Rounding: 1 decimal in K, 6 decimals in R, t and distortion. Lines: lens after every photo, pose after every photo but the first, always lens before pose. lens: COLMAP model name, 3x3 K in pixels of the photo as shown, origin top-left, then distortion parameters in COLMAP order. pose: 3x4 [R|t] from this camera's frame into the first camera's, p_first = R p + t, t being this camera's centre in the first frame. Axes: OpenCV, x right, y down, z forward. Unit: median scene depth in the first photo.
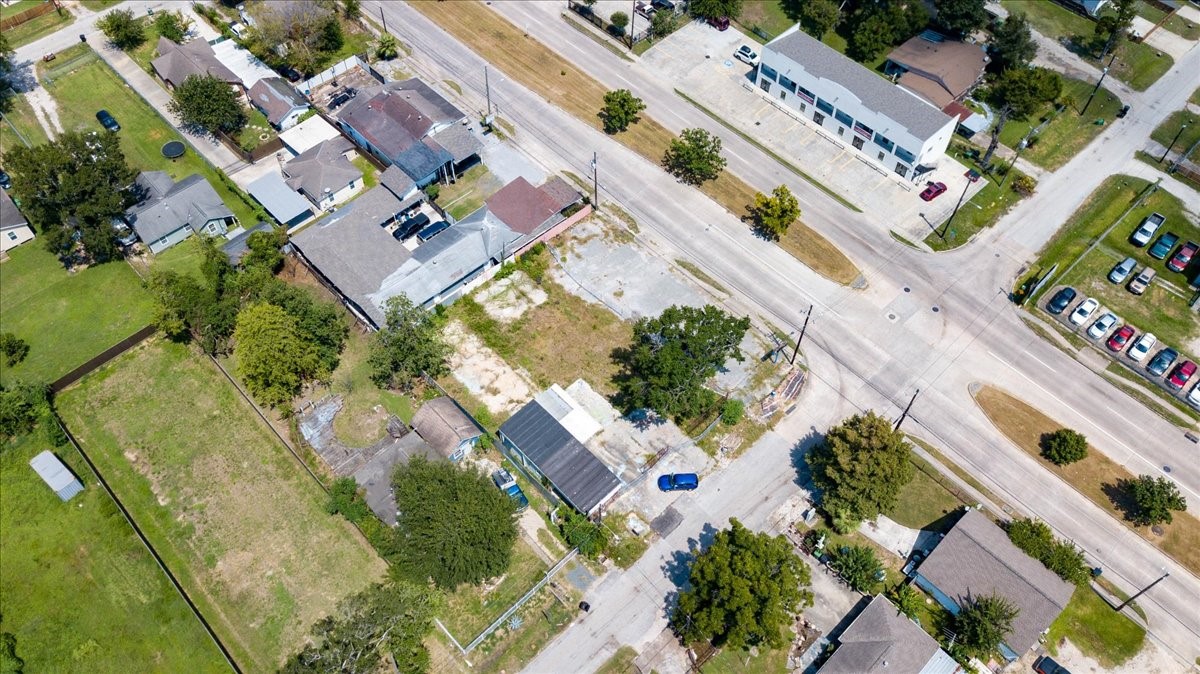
lens RADIAL K [[921.0, 0, 599.3], [0, 921.0, 340.2], [0, 0, 1]] dist [0.012637, -0.013184]
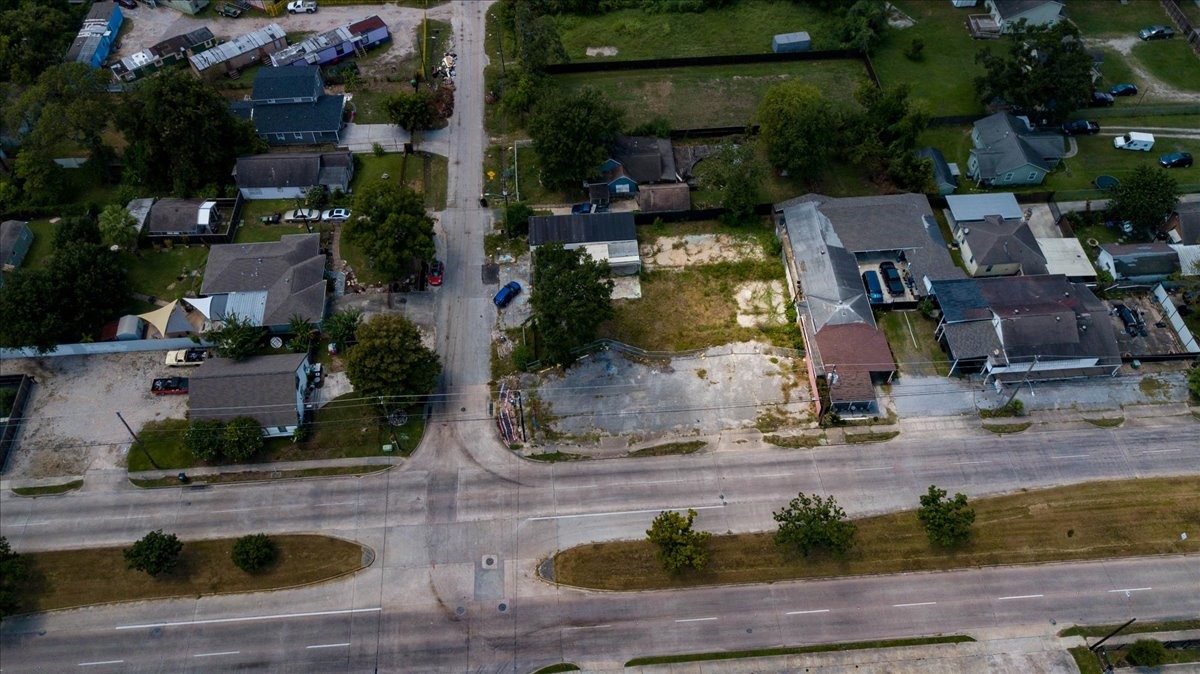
lens RADIAL K [[921.0, 0, 597.3], [0, 921.0, 336.9], [0, 0, 1]] dist [0.012637, -0.013184]
pose [[-0.636451, 0.615627, -0.464686, 0.511925], [-0.627201, -0.062412, 0.776353, -0.722137], [0.448942, 0.785562, 0.425844, 0.508591]]
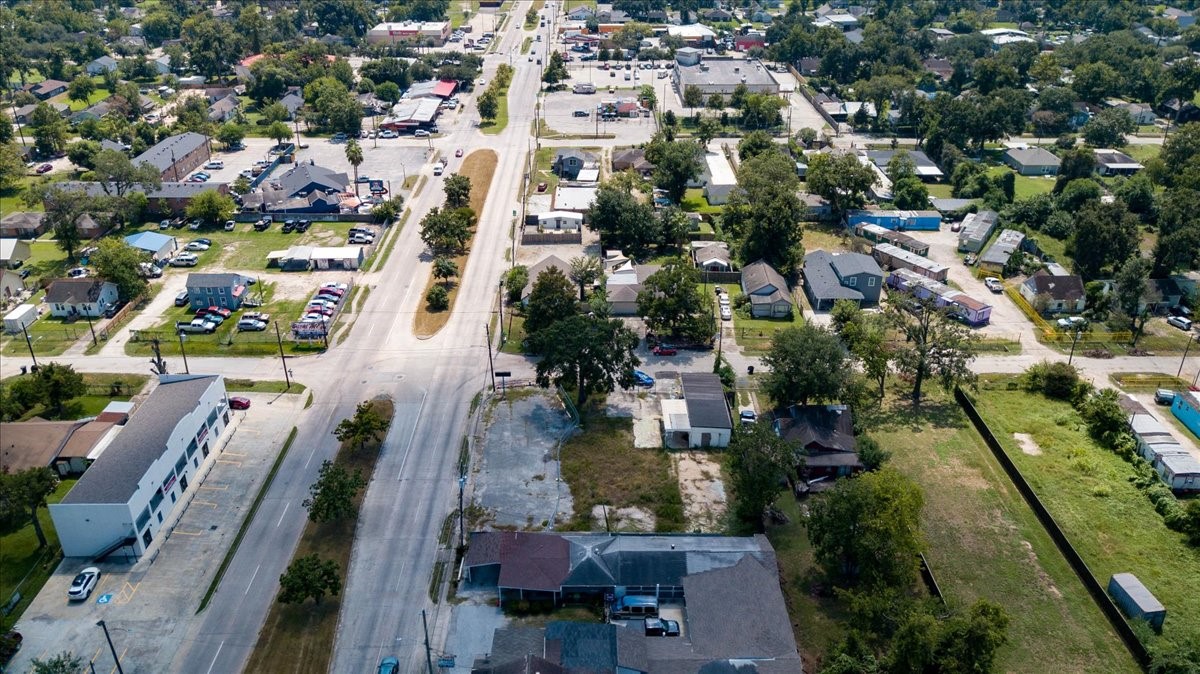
lens RADIAL K [[921.0, 0, 599.2], [0, 921.0, 334.9], [0, 0, 1]] dist [0.012637, -0.013184]
pose [[-0.729840, -0.318630, 0.604821, -0.573184], [0.552363, 0.246412, 0.796352, -0.837215], [-0.402777, 0.915290, -0.003842, 0.833040]]
